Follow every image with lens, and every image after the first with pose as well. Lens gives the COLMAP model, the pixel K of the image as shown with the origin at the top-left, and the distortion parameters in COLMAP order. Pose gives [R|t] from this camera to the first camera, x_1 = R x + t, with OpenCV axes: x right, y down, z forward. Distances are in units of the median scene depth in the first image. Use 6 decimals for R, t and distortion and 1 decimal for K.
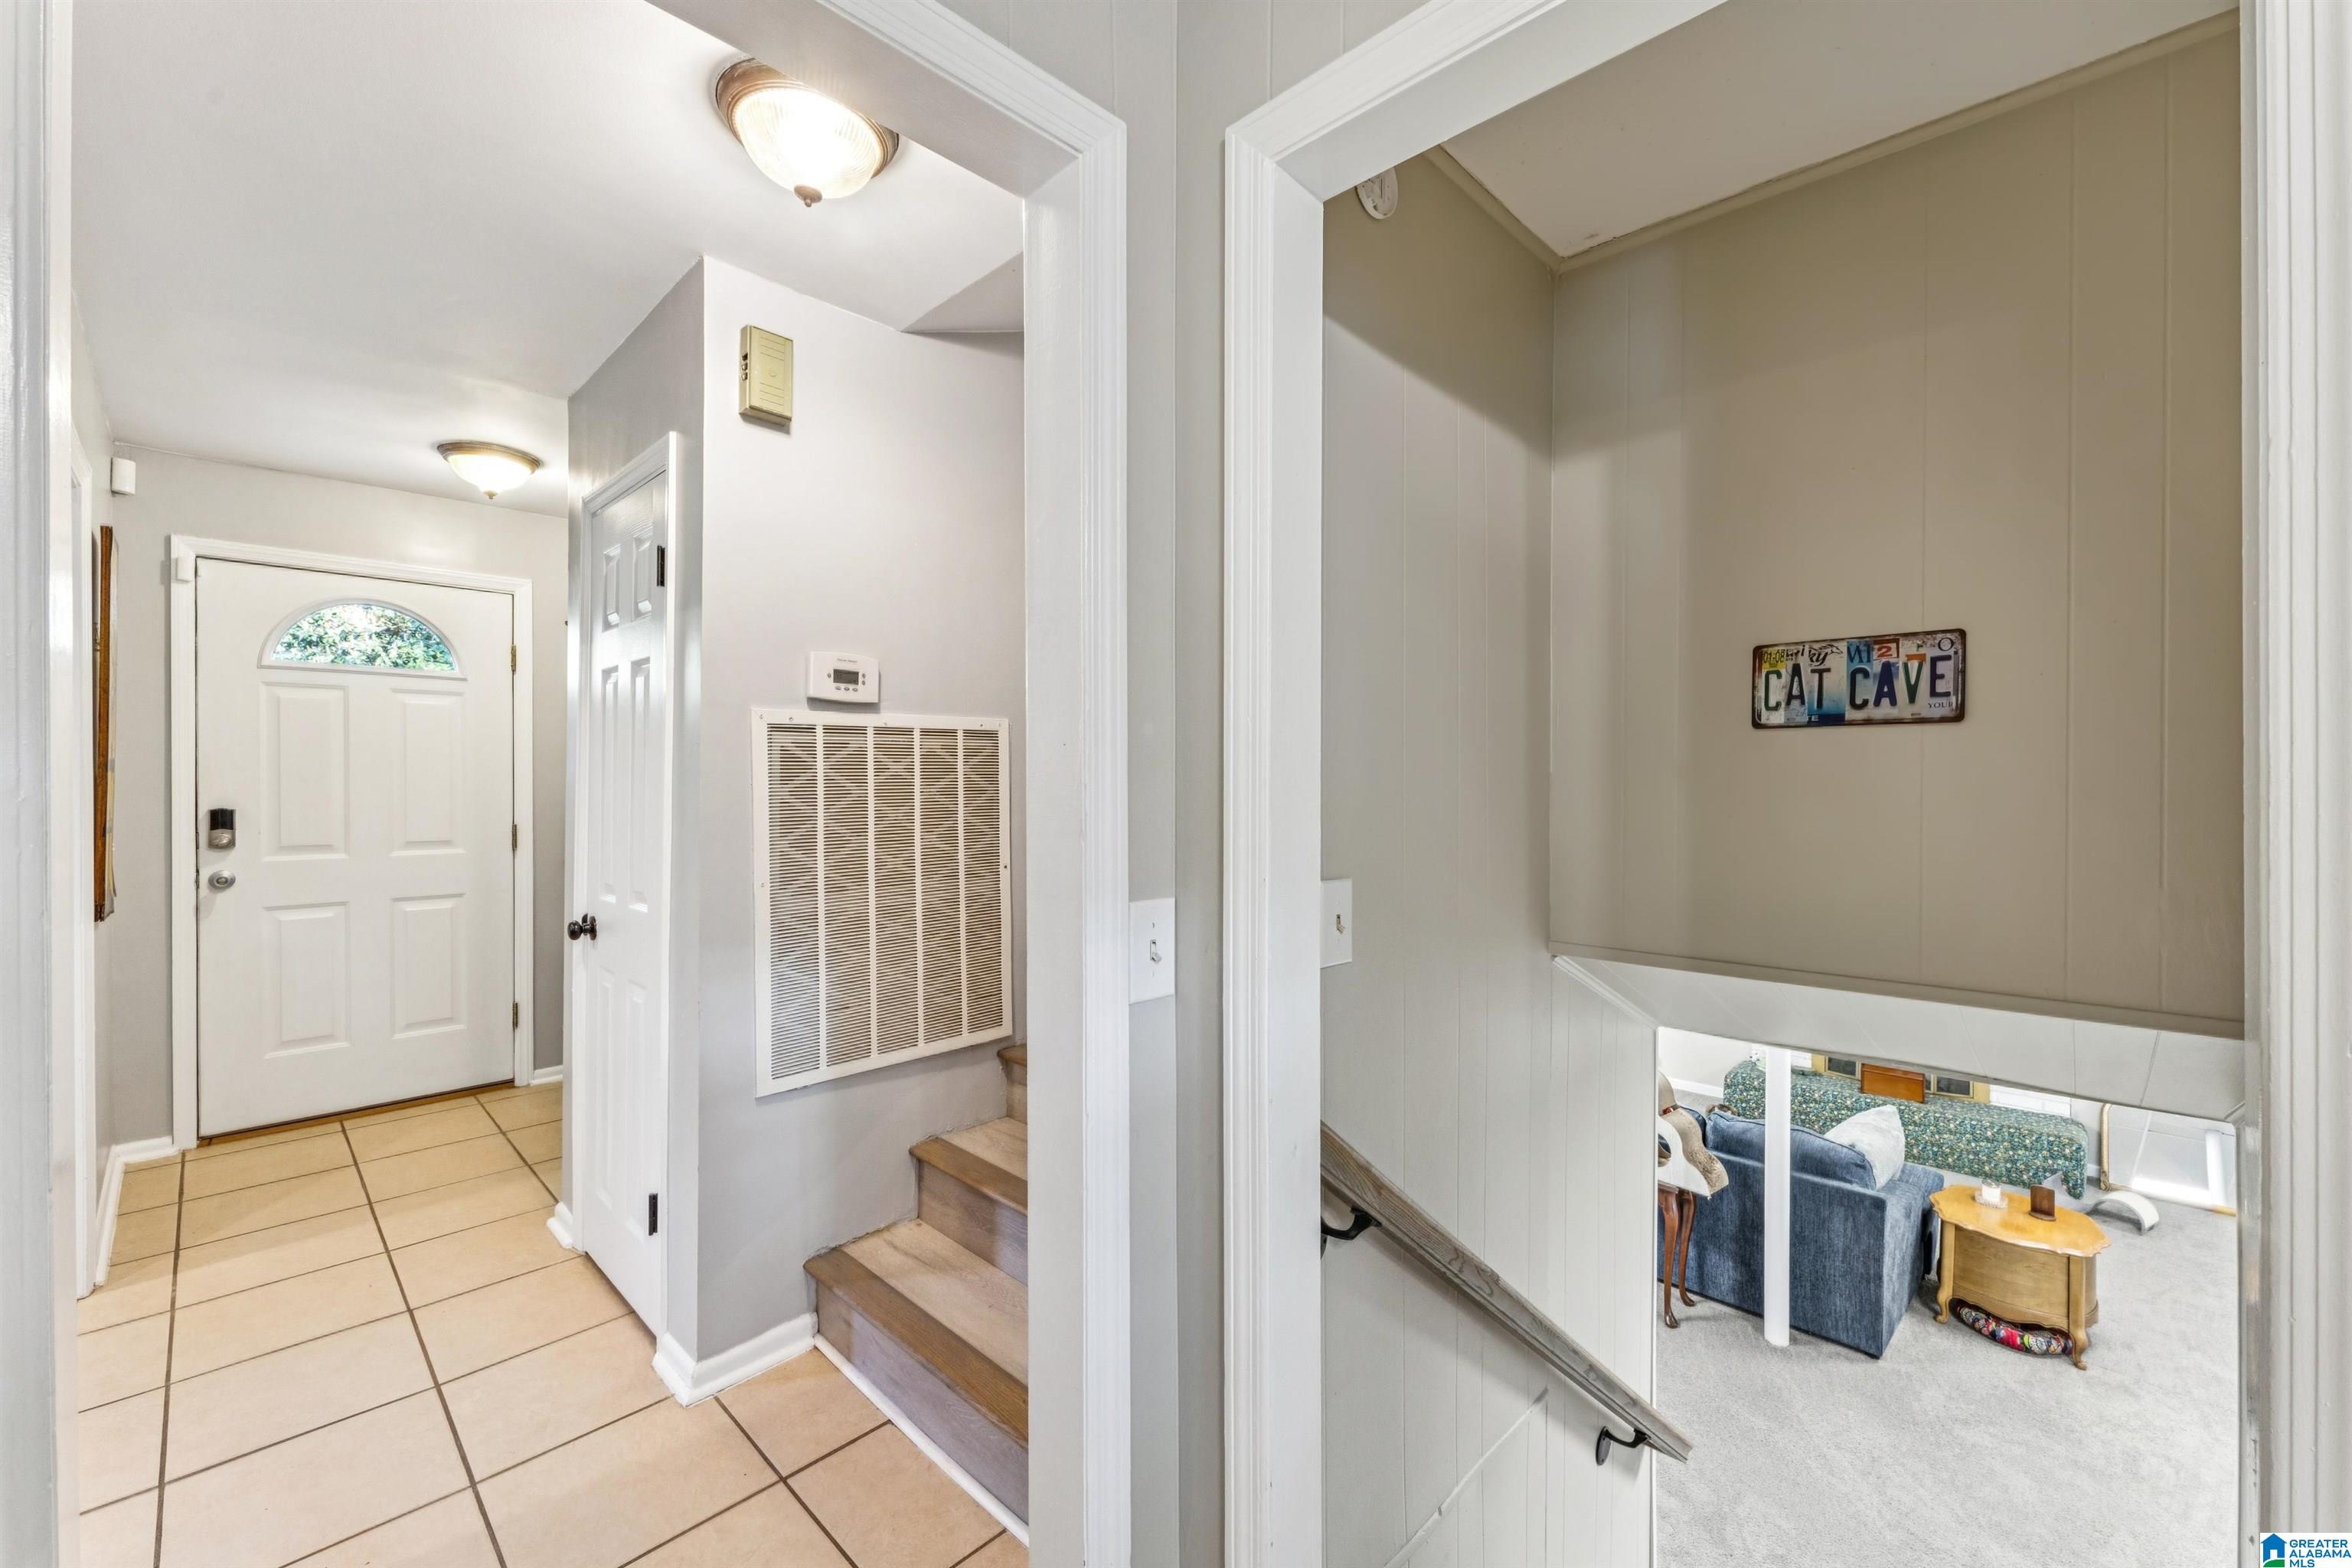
lens RADIAL K [[943.4, 0, 1169.7], [0, 943.4, 787.5], [0, 0, 1]] dist [0.000442, 0.000071]
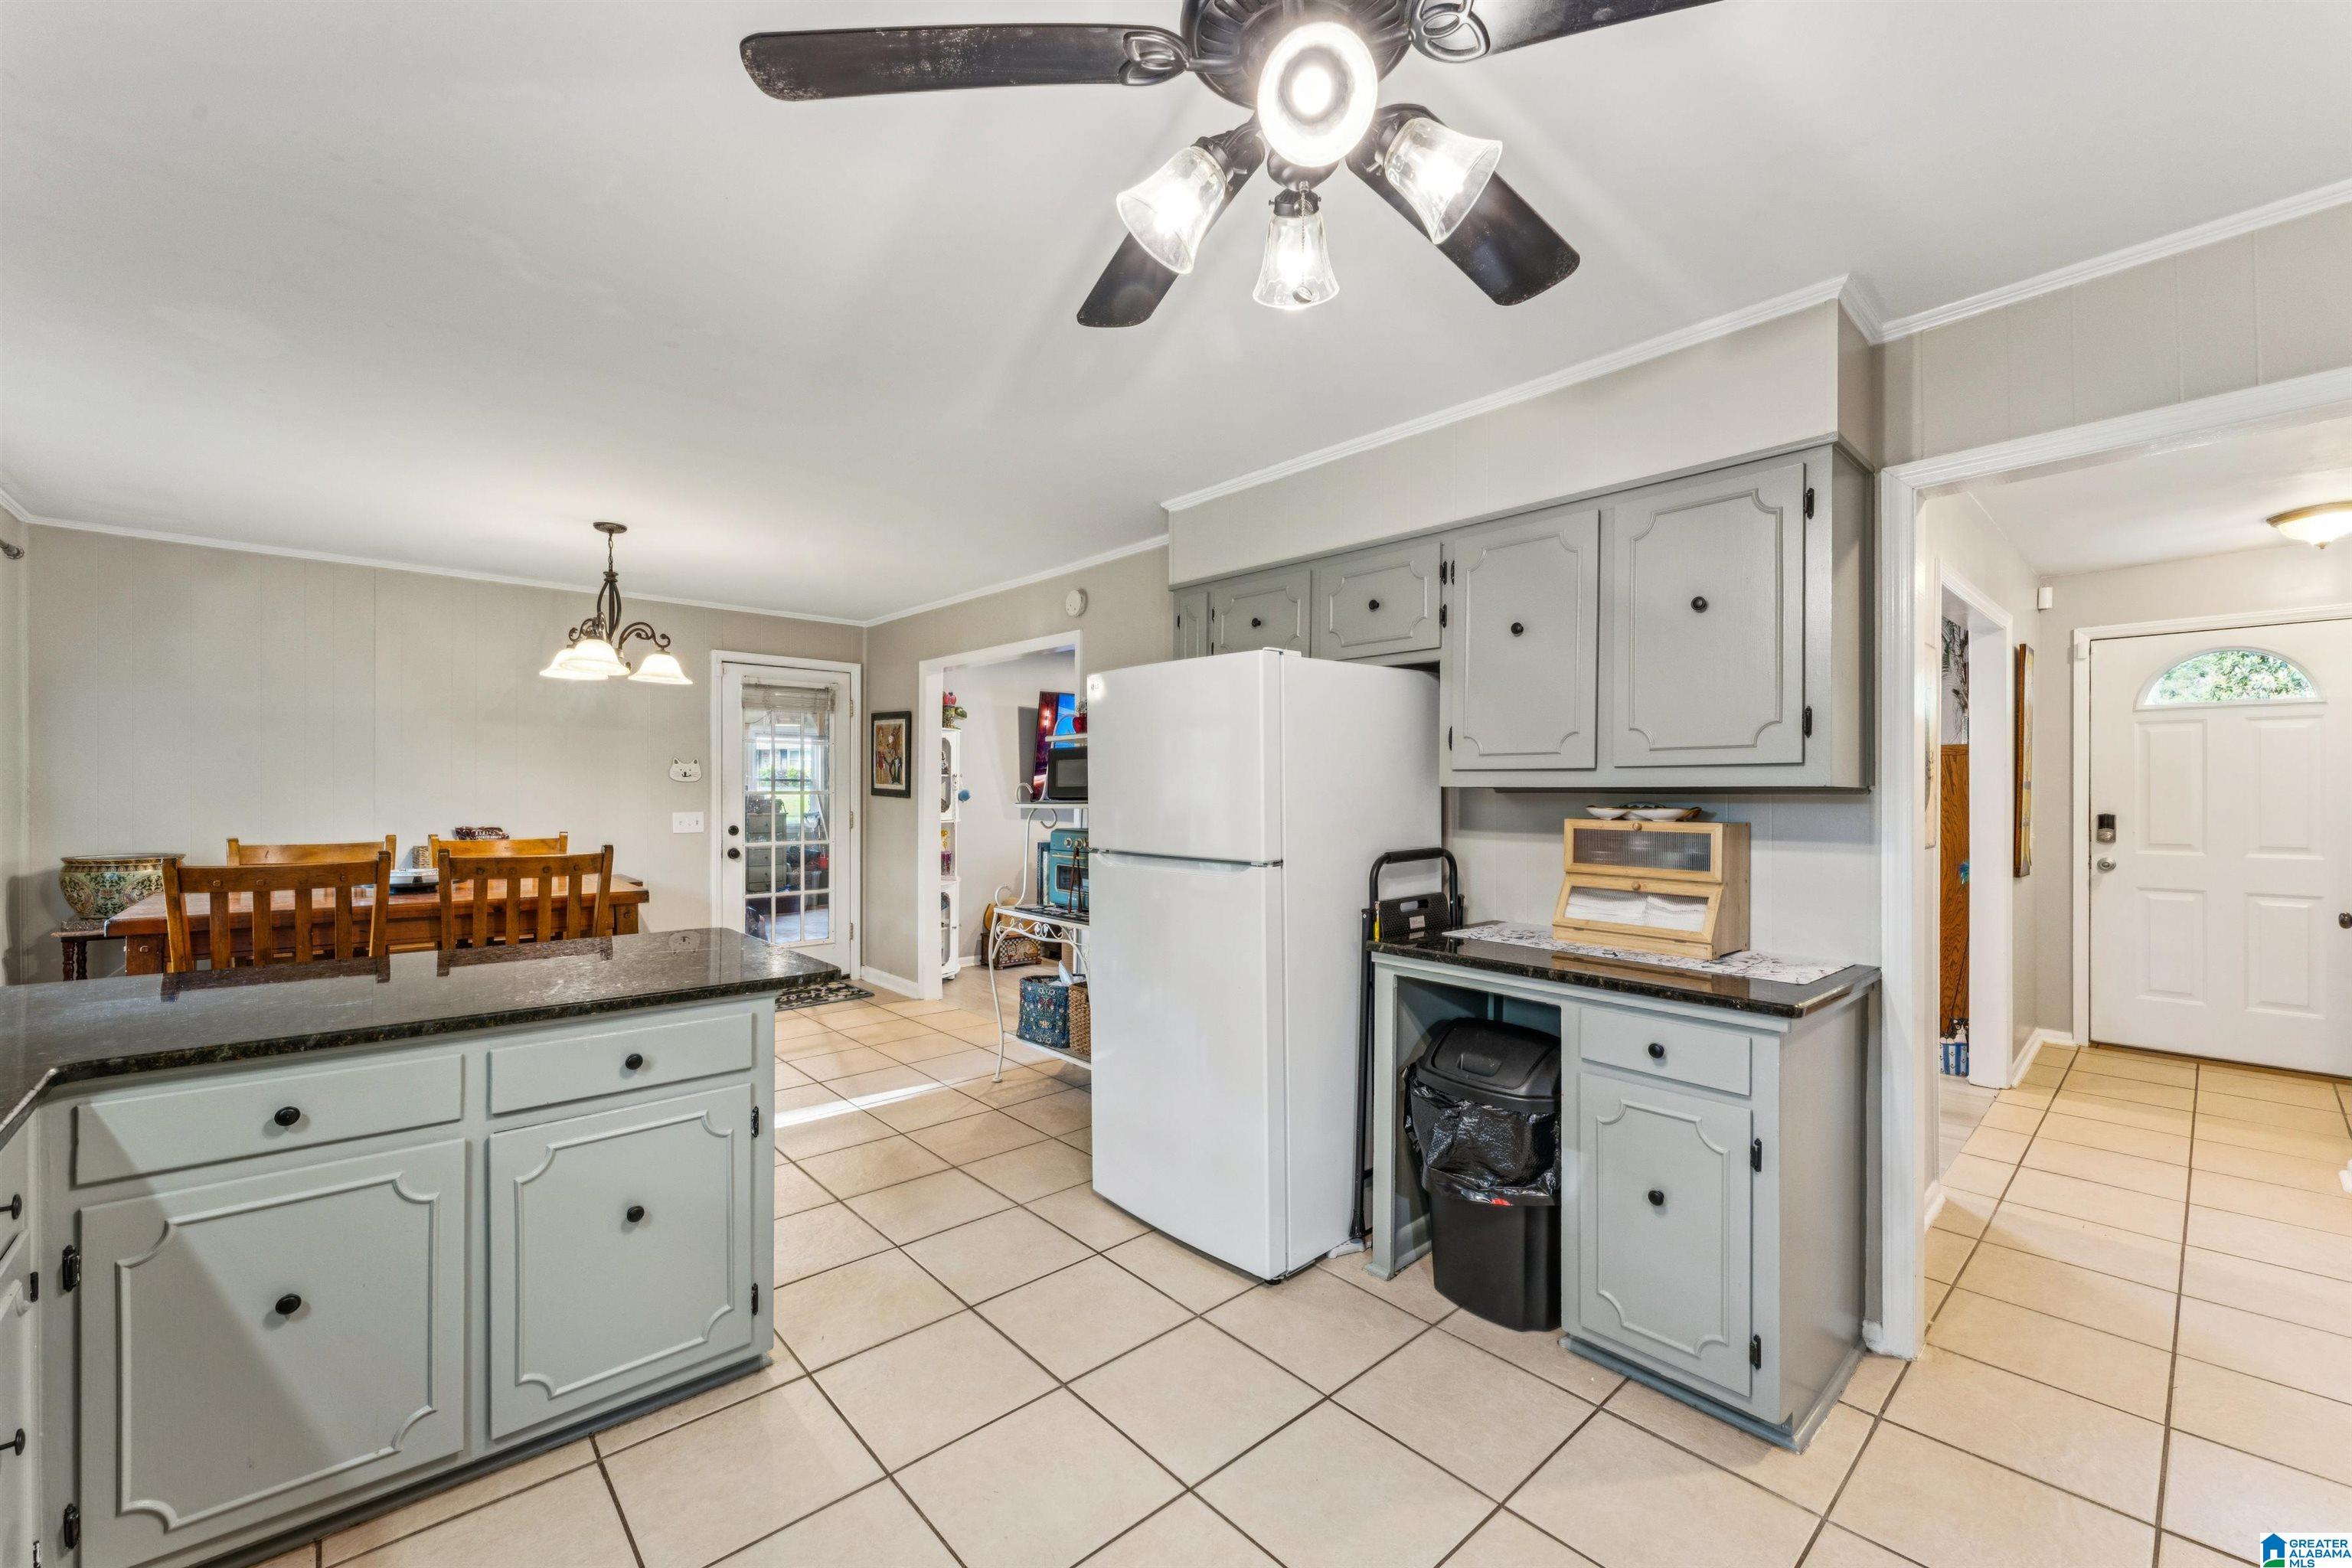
lens RADIAL K [[951.2, 0, 1174.3], [0, 951.2, 791.9], [0, 0, 1]] dist [-0.001301, -0.000021]
pose [[-0.058551, -0.002028, -0.998282, 0.506645], [-0.007589, 0.999970, -0.001587, 0.002069], [0.998256, 0.007483, -0.058565, -0.318420]]
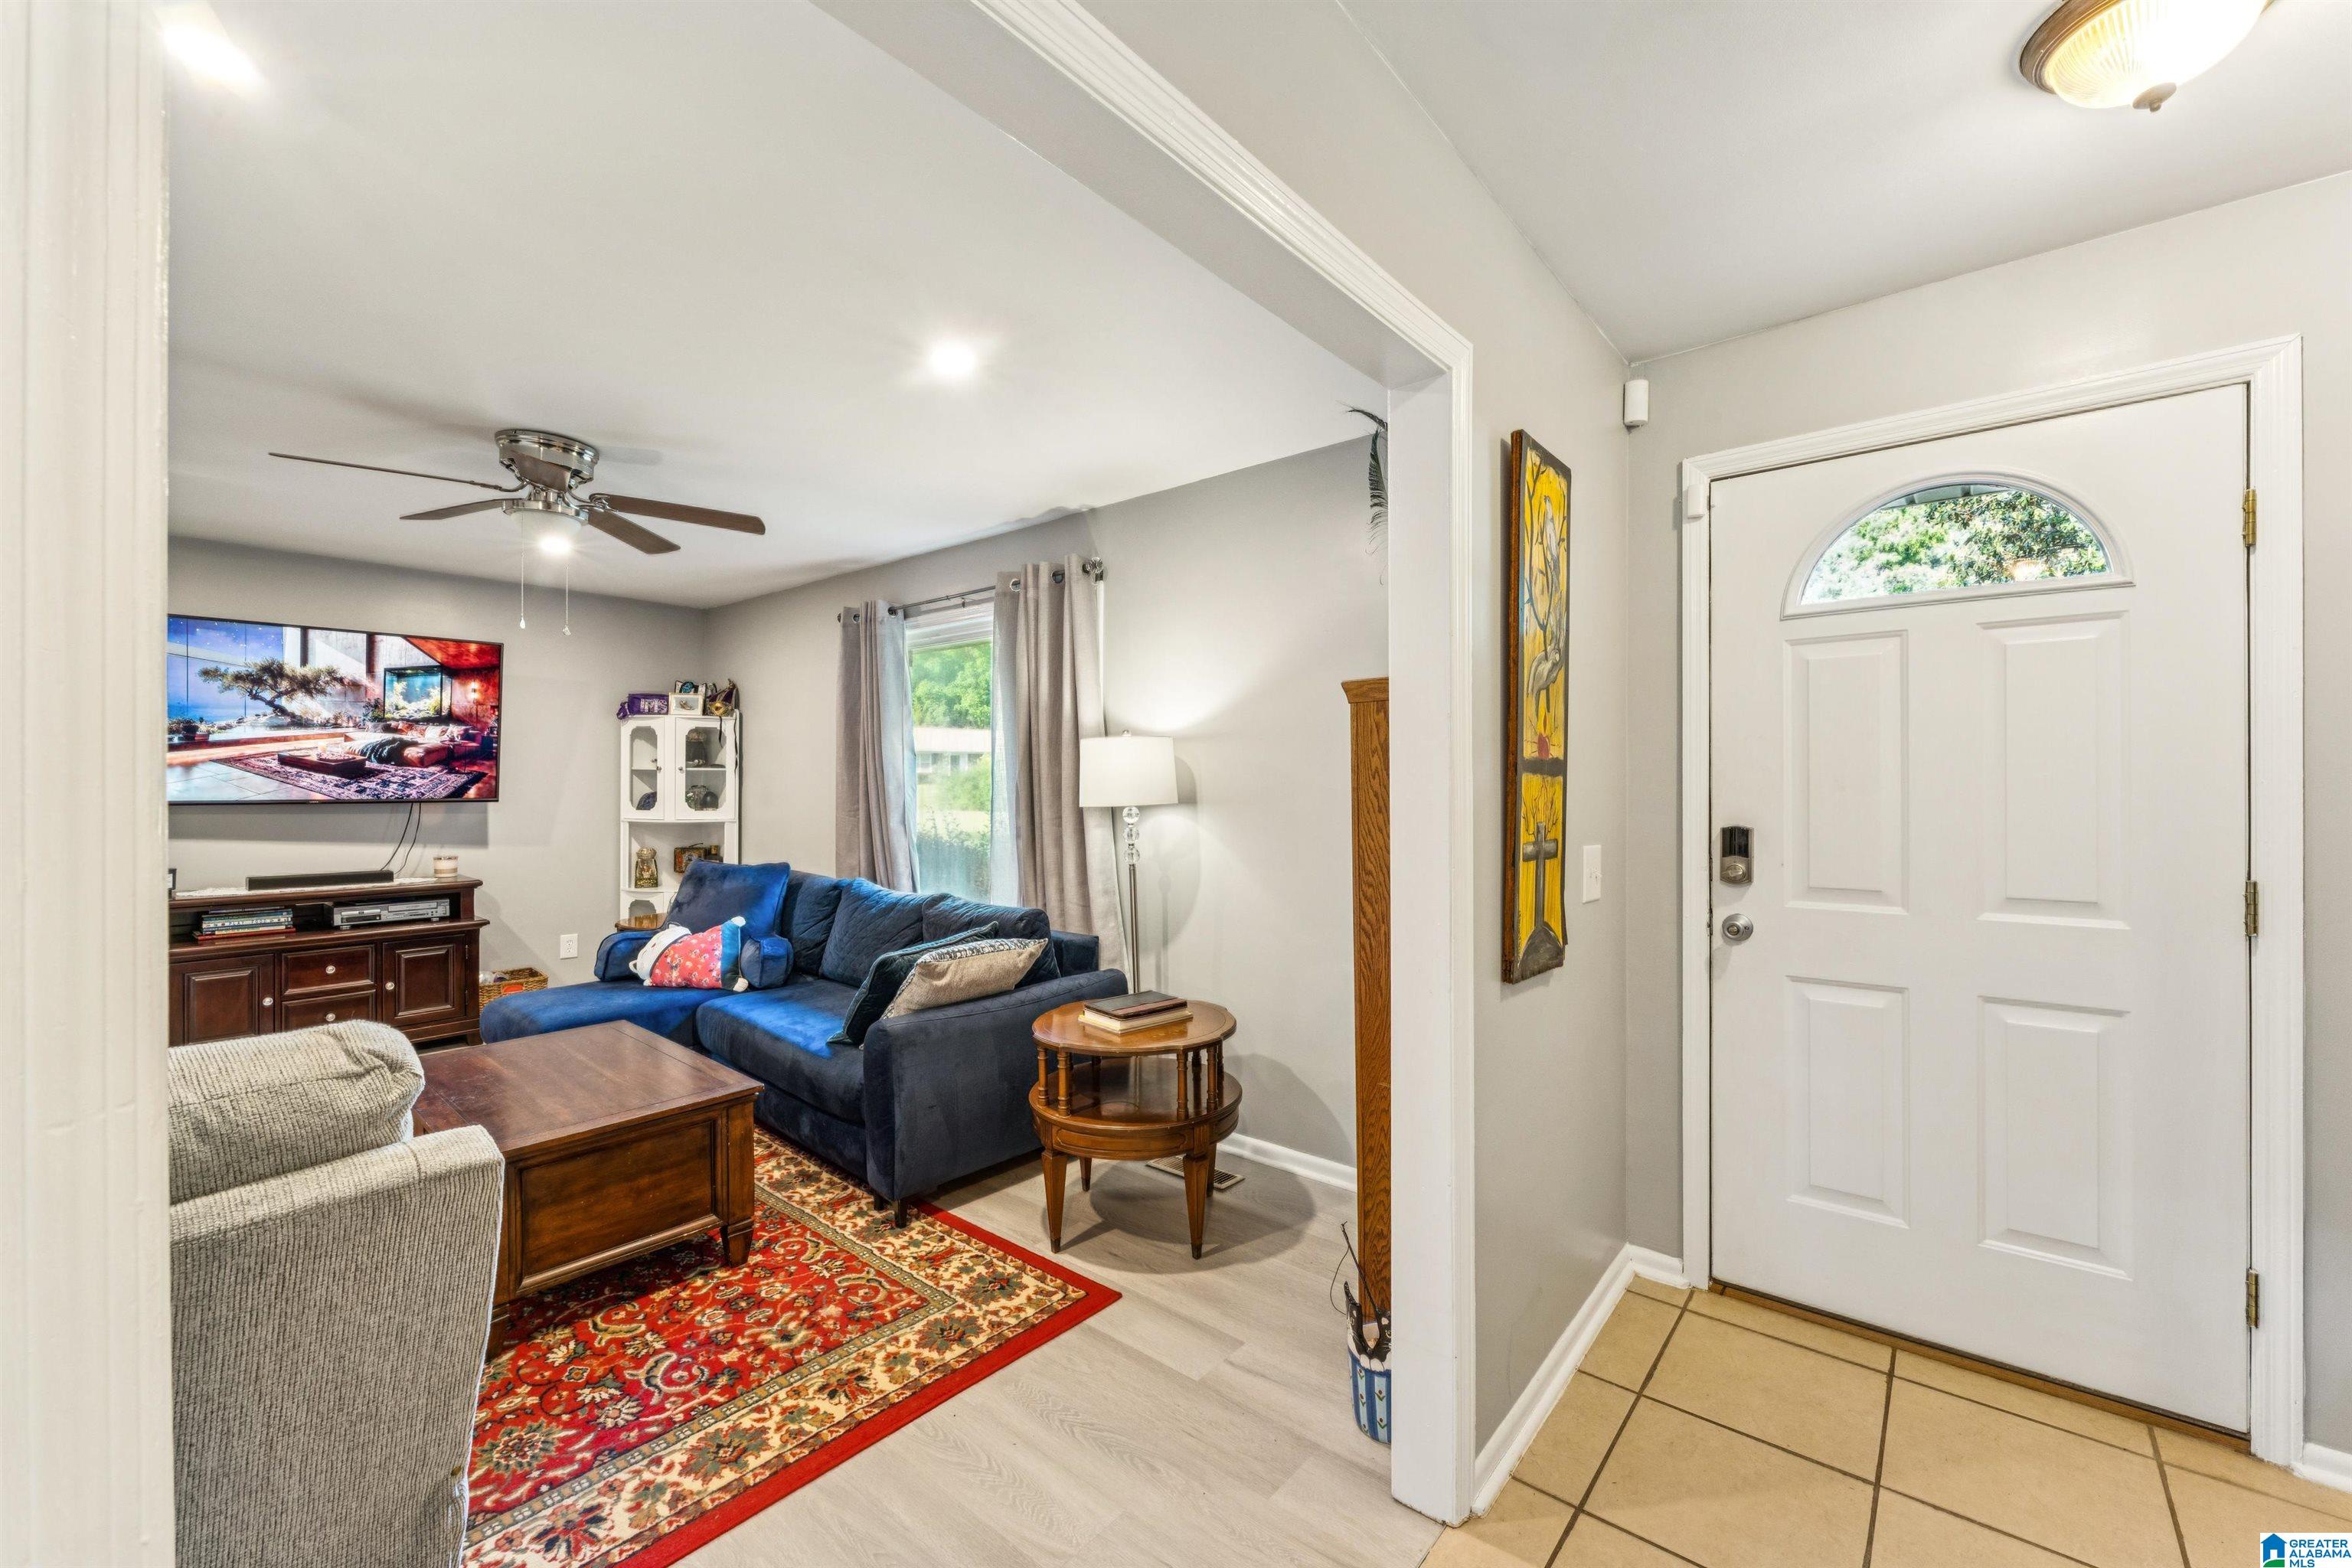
lens RADIAL K [[942.9, 0, 1189.6], [0, 942.9, 785.2], [0, 0, 1]] dist [-0.000285, 0.000184]
pose [[0.086291, -0.003116, -0.996265, -0.335300], [-0.004913, 0.999982, -0.003553, -0.004071], [0.996258, 0.005201, 0.086274, 0.530045]]
